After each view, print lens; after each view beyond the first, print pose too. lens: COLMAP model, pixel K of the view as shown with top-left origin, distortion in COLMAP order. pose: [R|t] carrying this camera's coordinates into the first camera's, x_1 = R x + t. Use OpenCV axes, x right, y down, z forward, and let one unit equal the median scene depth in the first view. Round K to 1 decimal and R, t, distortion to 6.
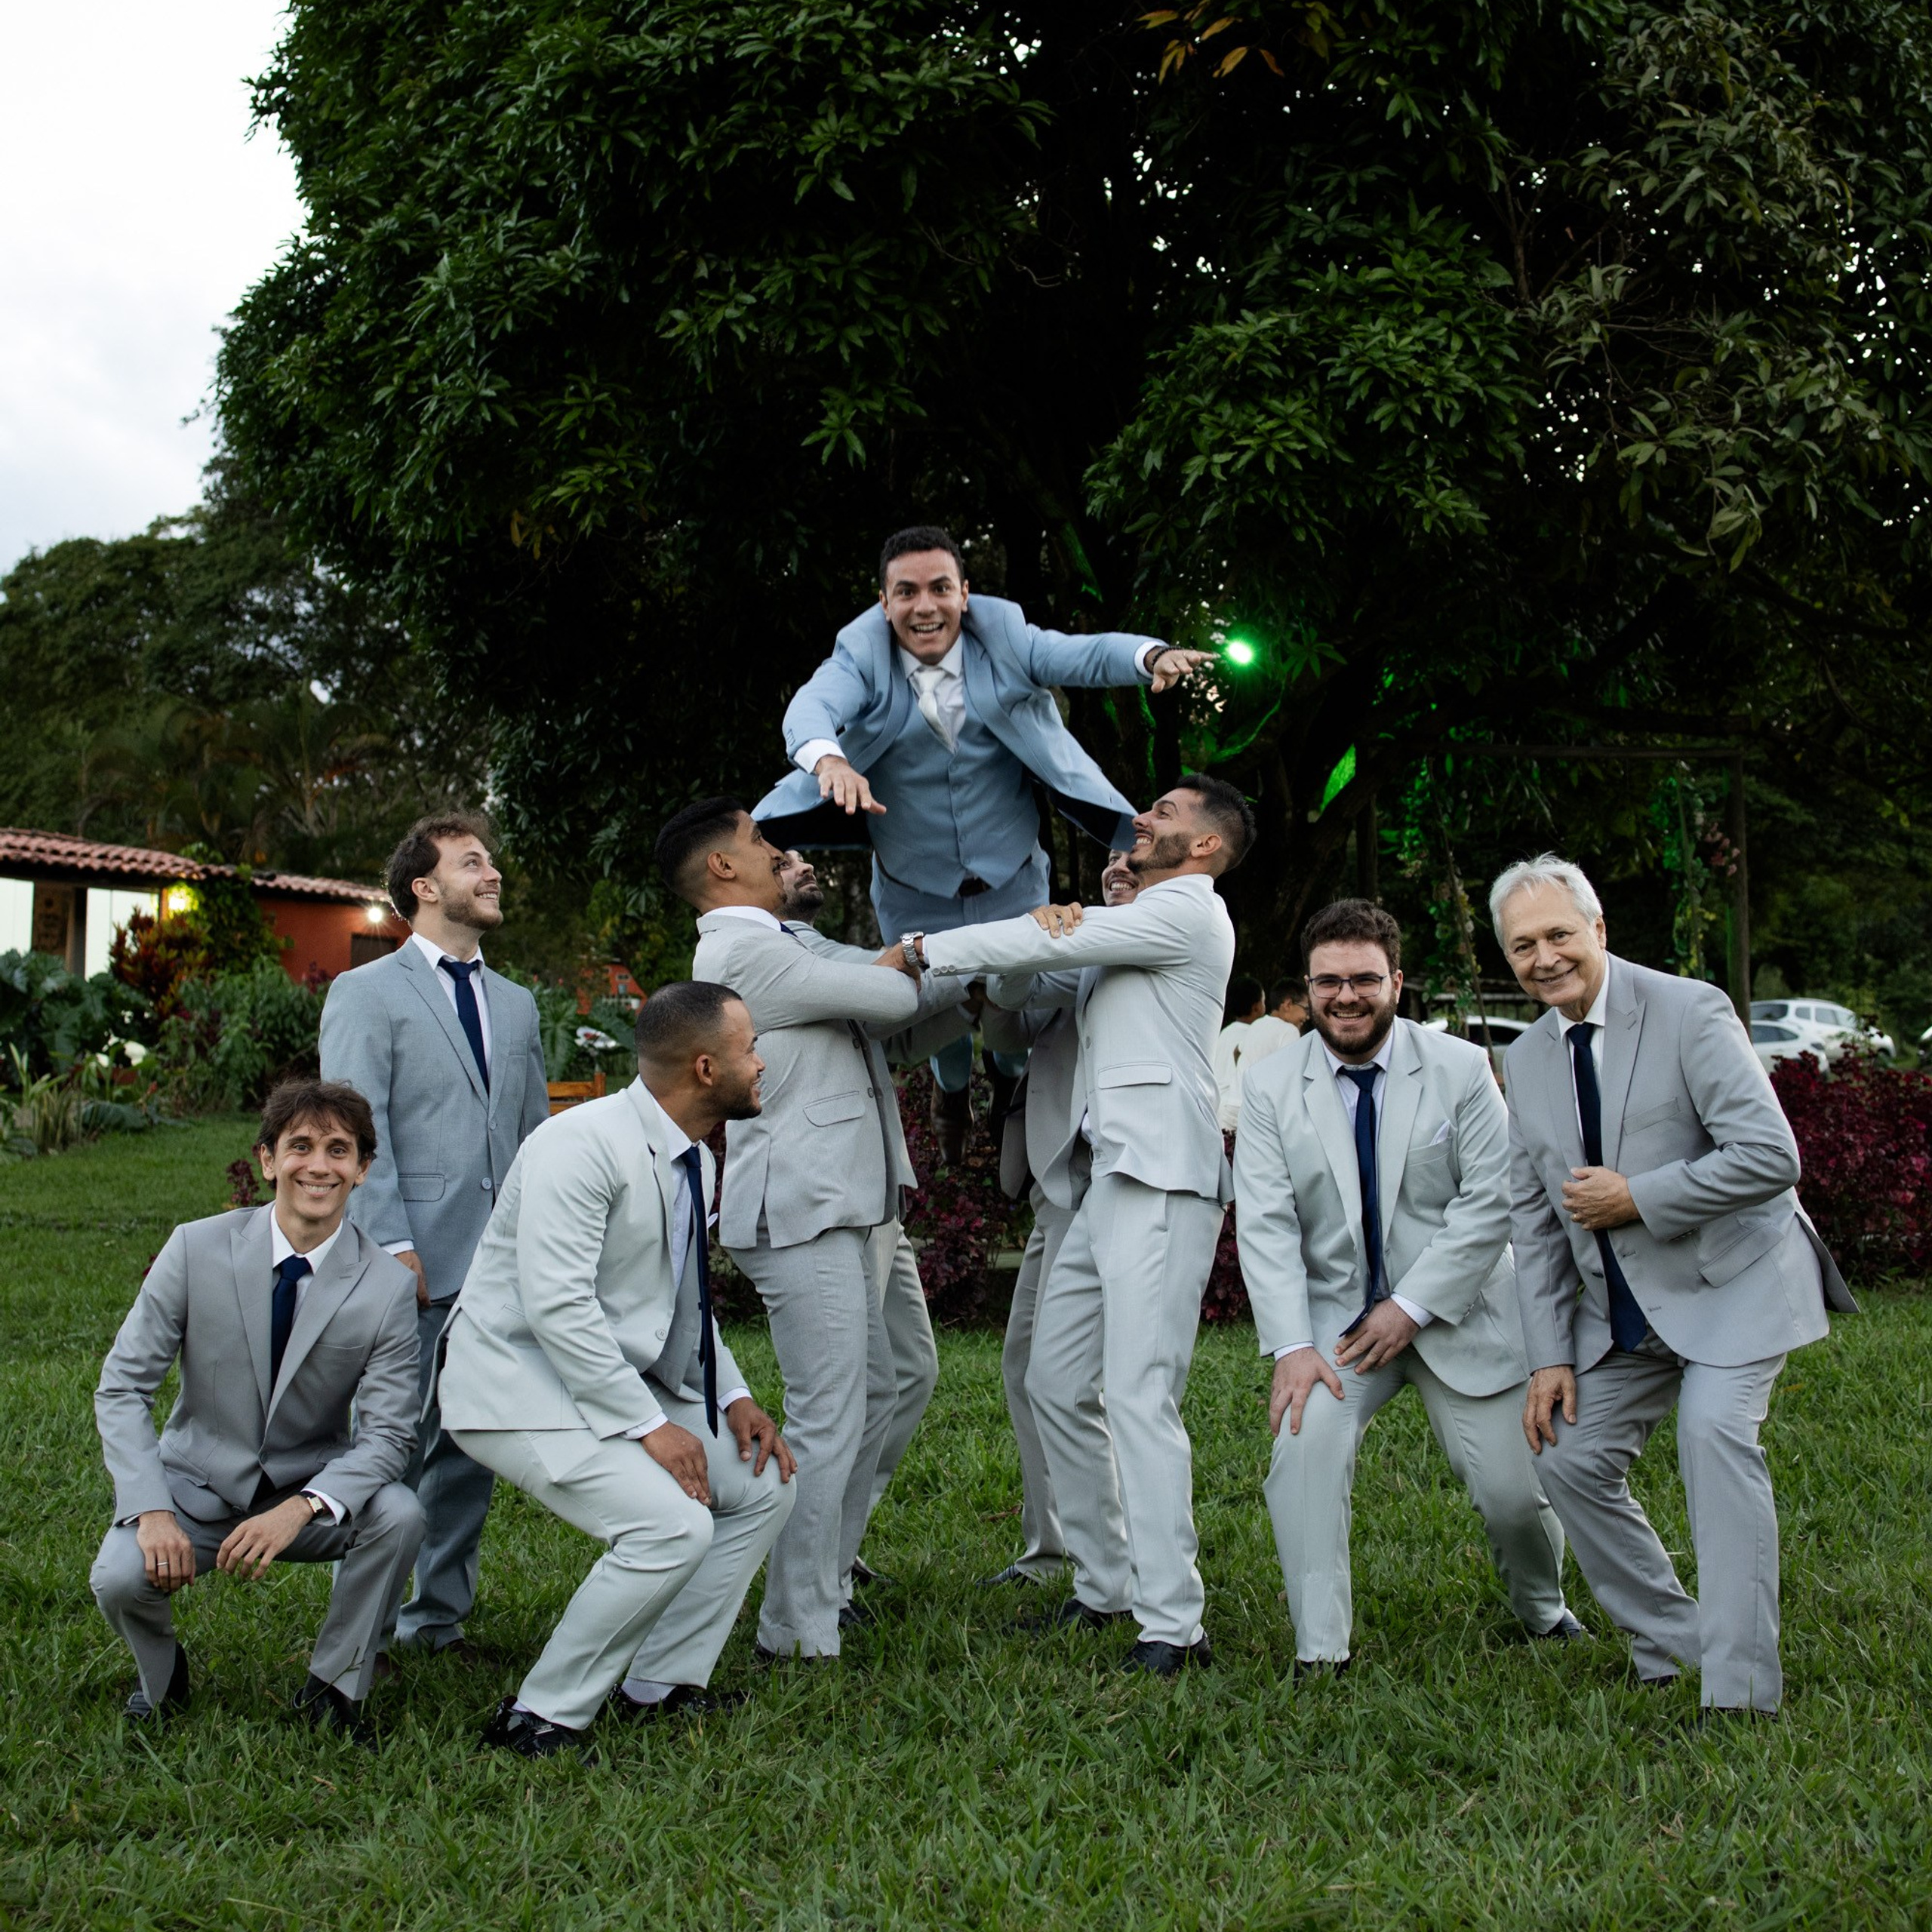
lens RADIAL K [[2534.0, 0, 966.0], [0, 2534.0, 966.0], [0, 0, 1]] dist [-0.031651, 0.305722]
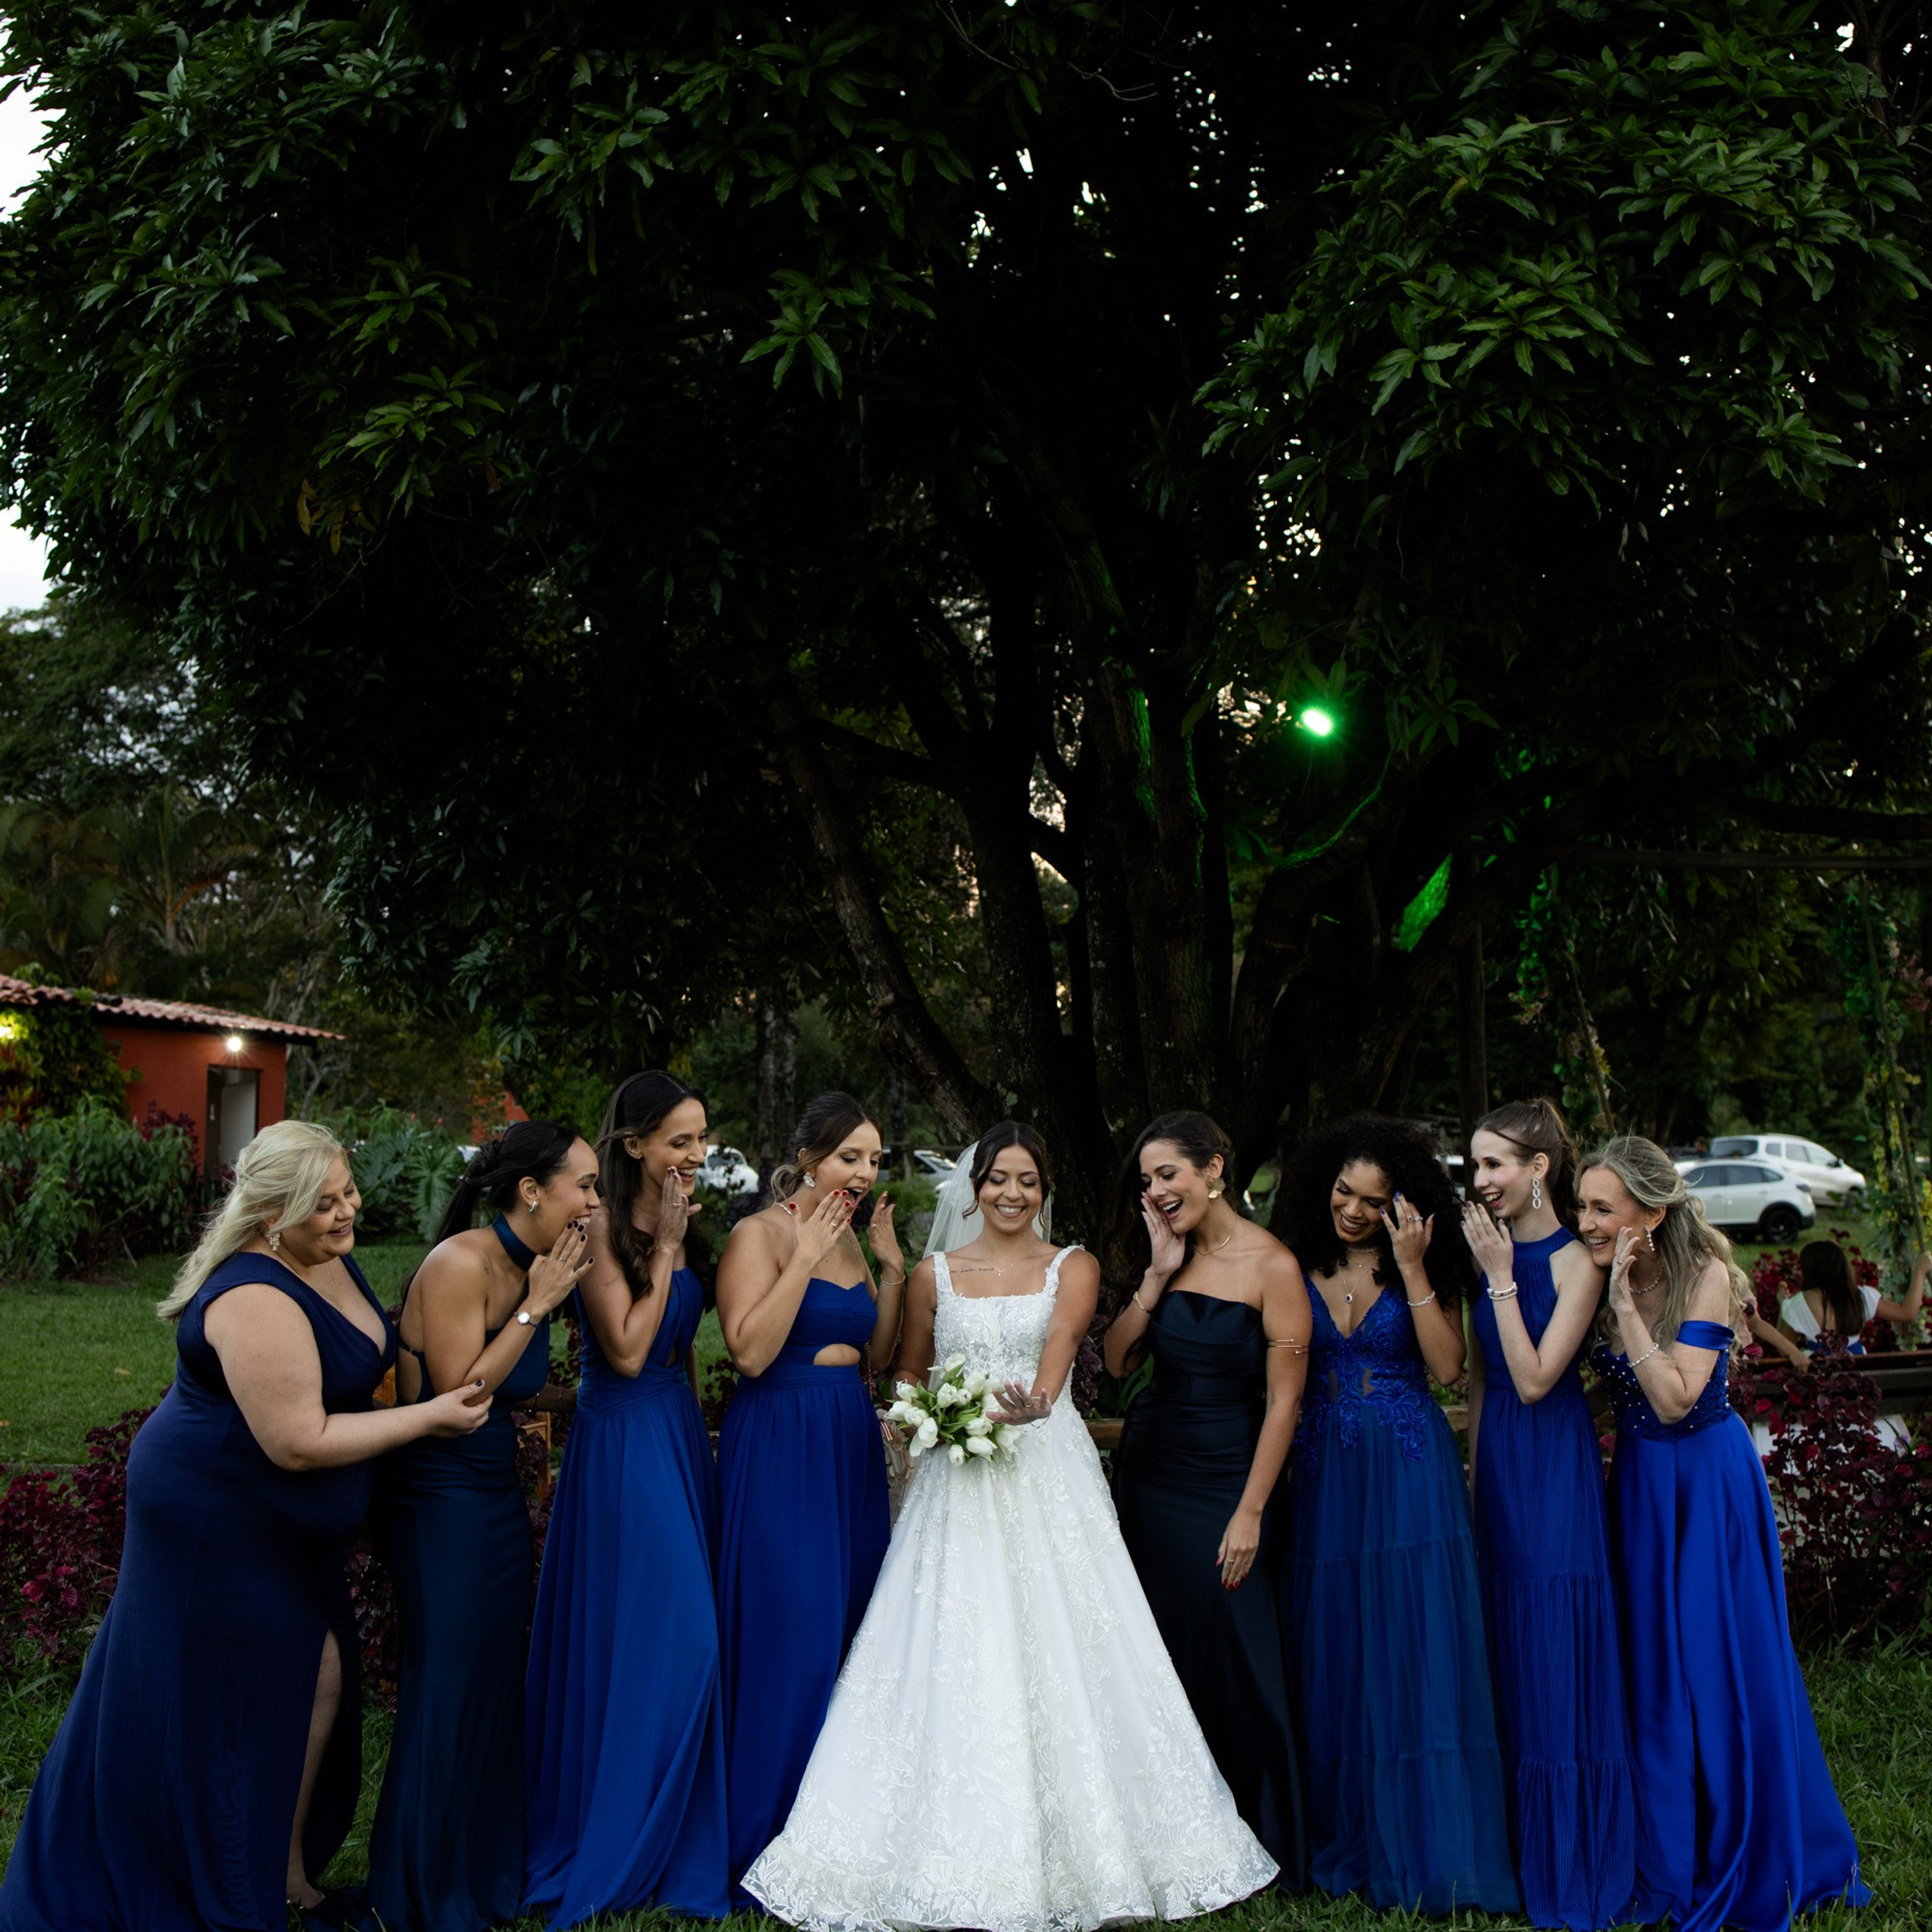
lens RADIAL K [[2651.6, 0, 1024.6], [0, 2651.6, 966.3], [0, 0, 1]] dist [-0.028022, 0.055942]
pose [[0.998590, 0.004580, 0.052894, -0.029431], [-0.002026, 0.998834, -0.048227, -0.022459], [-0.053054, 0.048052, 0.997435, 0.364297]]
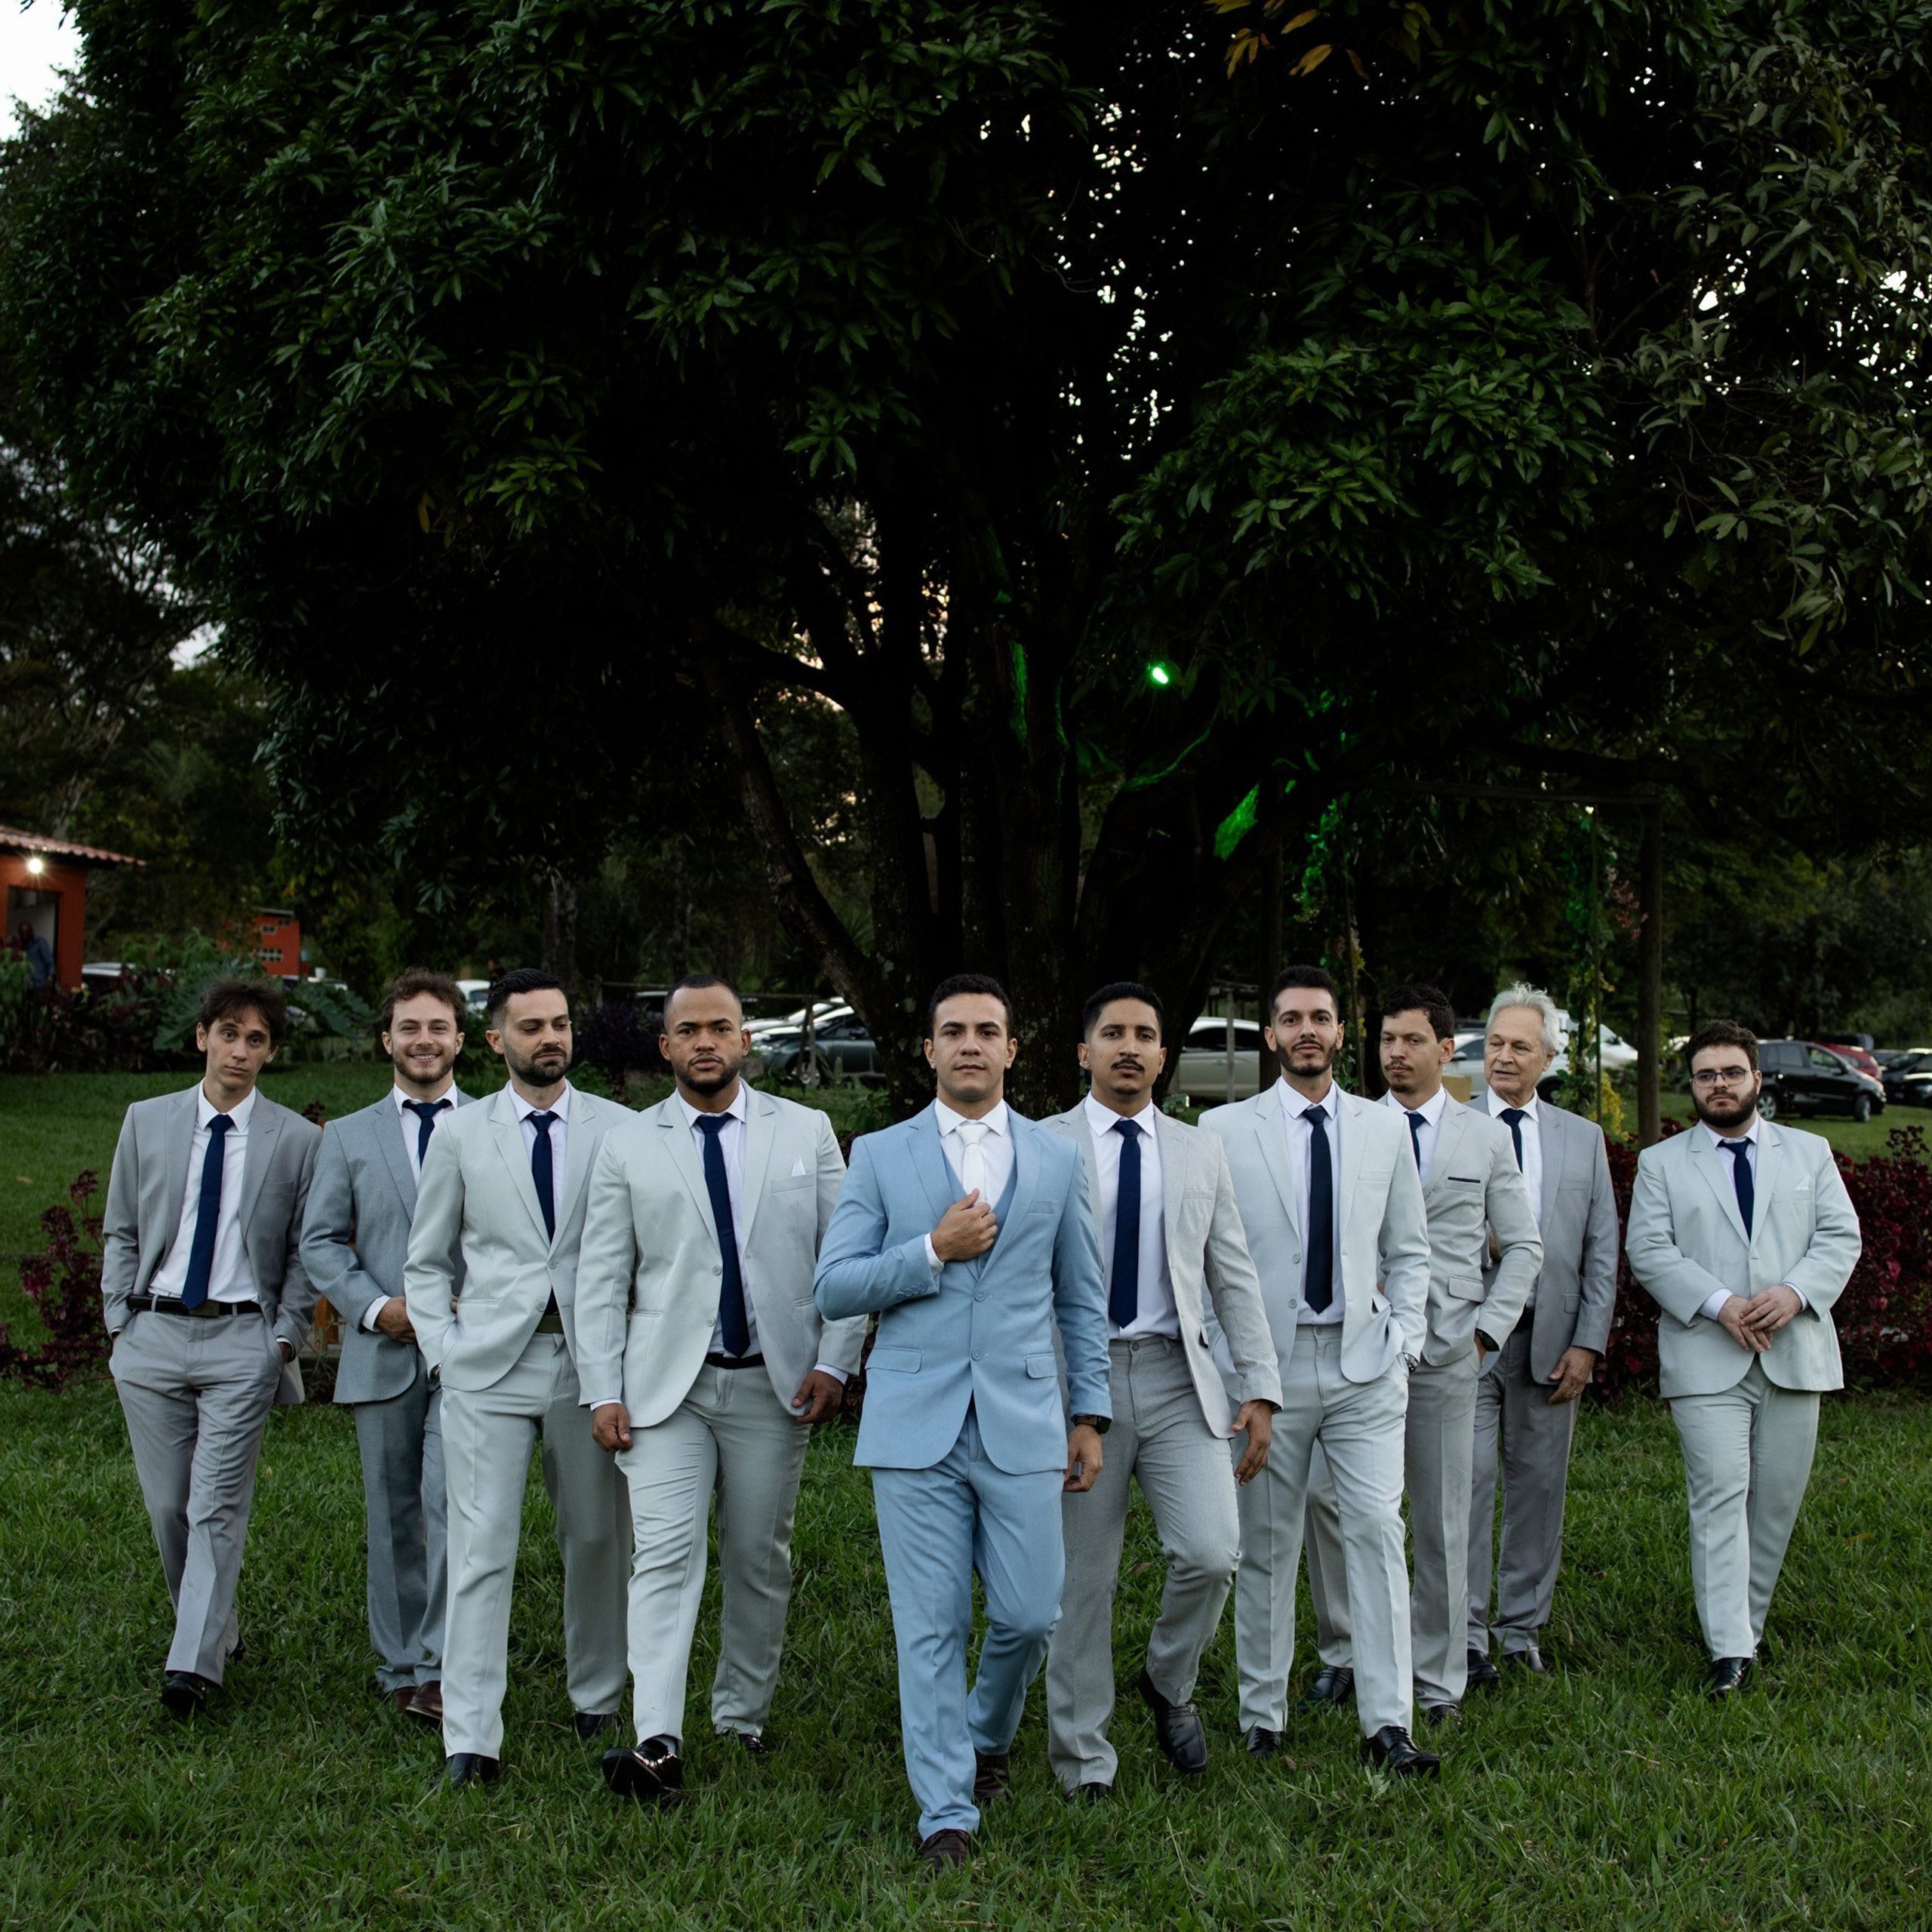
lens RADIAL K [[2731.5, 0, 964.0], [0, 2731.5, 1128.4], [0, 0, 1]] dist [0.010964, 0.121282]
pose [[0.992990, 0.031200, 0.114008, -0.112872], [-0.038962, 0.997026, 0.066499, -0.035147], [-0.111594, -0.070475, 0.991252, 0.015235]]
